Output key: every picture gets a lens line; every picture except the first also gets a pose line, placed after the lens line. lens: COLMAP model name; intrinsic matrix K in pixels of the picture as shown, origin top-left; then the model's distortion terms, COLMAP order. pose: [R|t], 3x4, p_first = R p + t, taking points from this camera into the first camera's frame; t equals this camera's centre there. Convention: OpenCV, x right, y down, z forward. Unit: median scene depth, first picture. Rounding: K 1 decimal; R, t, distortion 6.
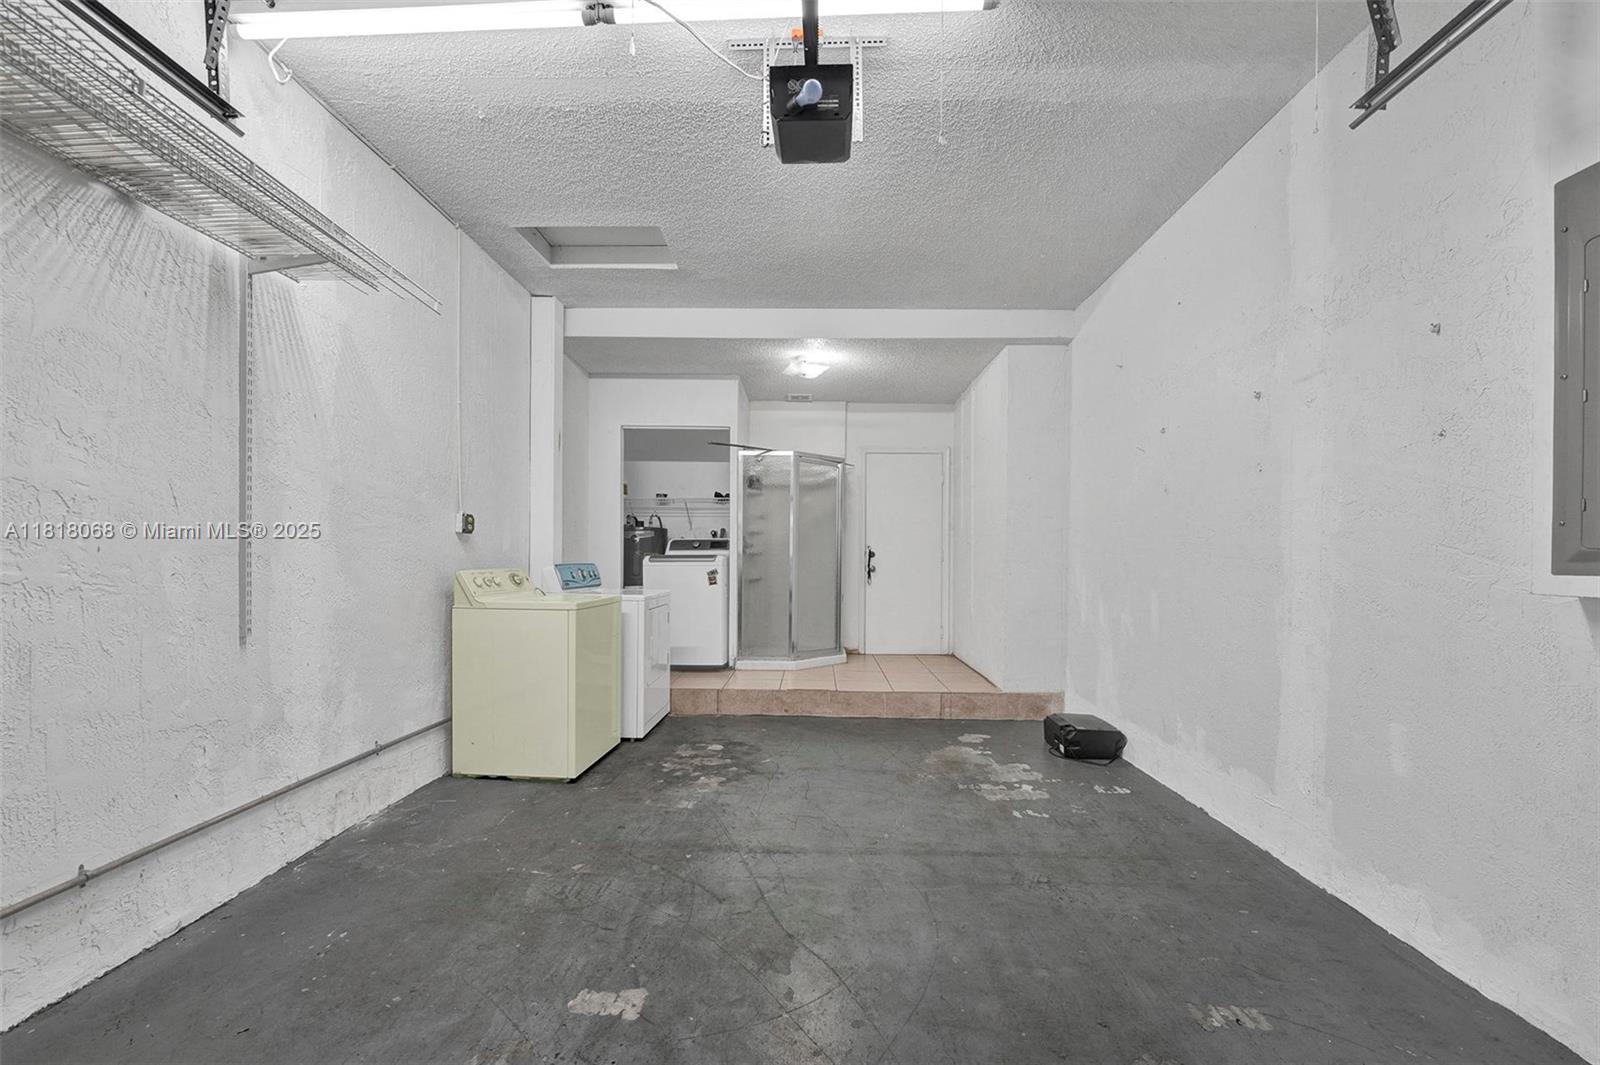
lens RADIAL K [[672.4, 0, 797.0], [0, 672.4, 546.7], [0, 0, 1]] dist [-0.011032, -0.000800]
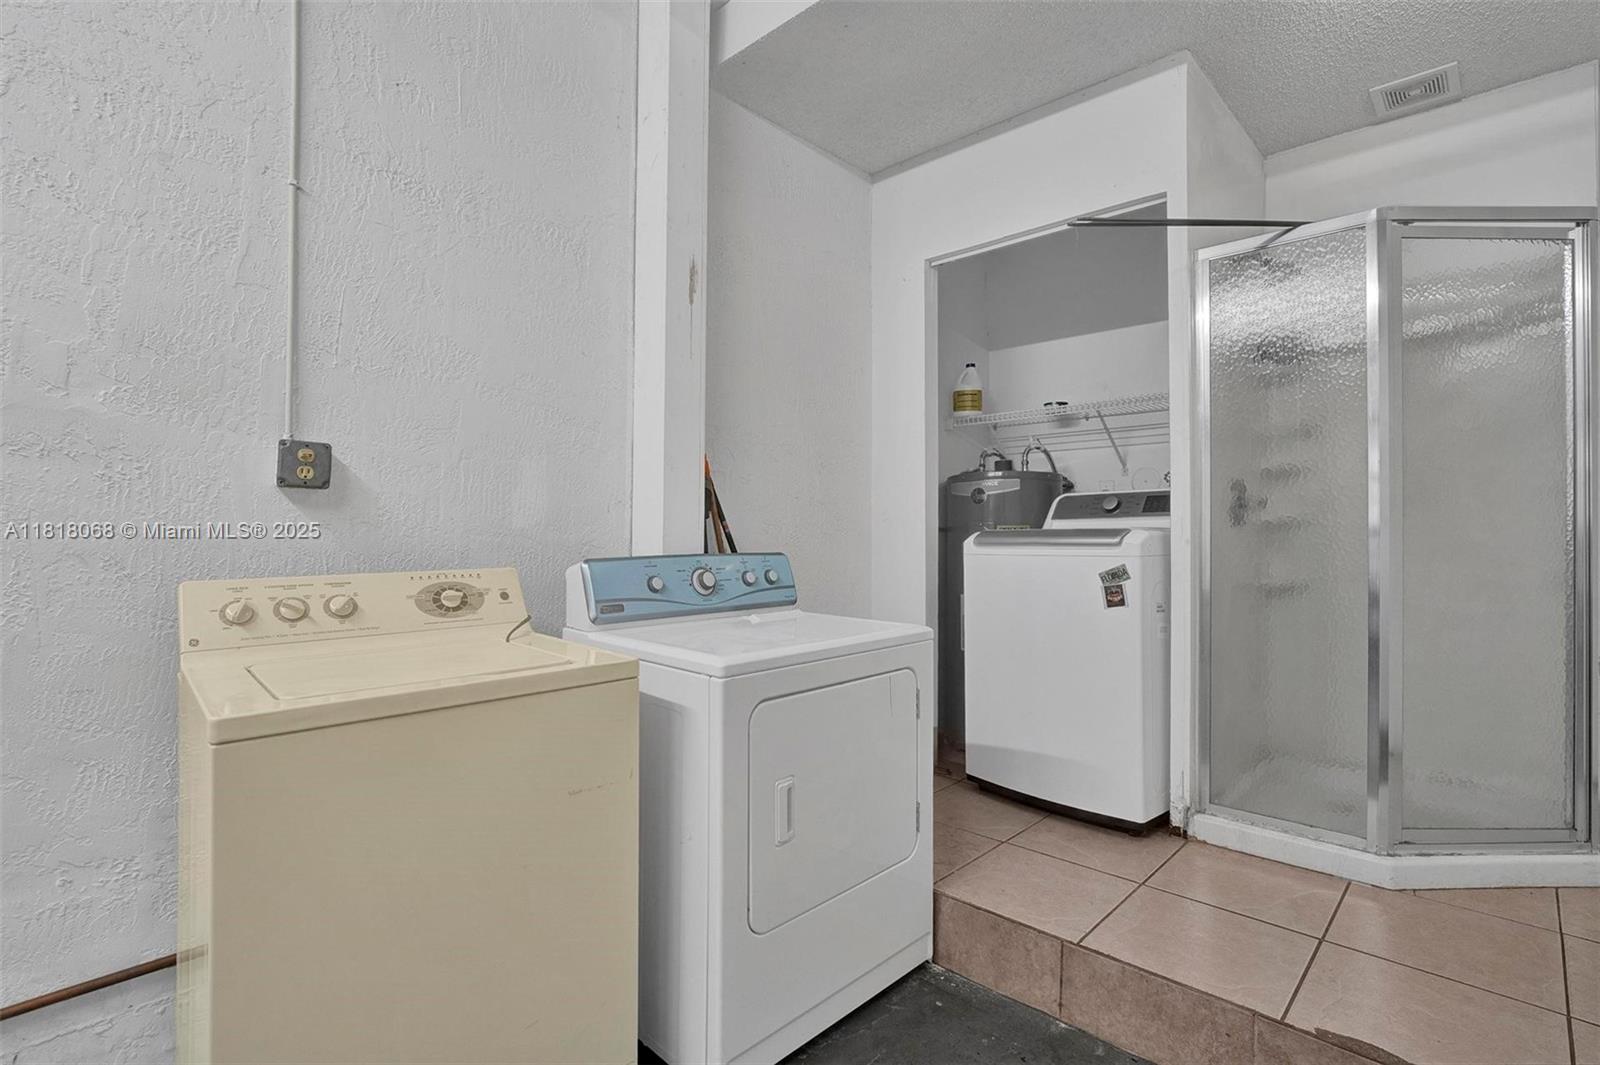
lens RADIAL K [[742.7, 0, 807.5], [0, 742.7, 522.2], [0, 0, 1]] dist [-0.013927, 0.000007]
pose [[0.734954, -0.013548, -0.677981, 0.032087], [0.019516, 0.999809, 0.001177, 0.004352], [0.677836, -0.014097, 0.735078, 0.560682]]
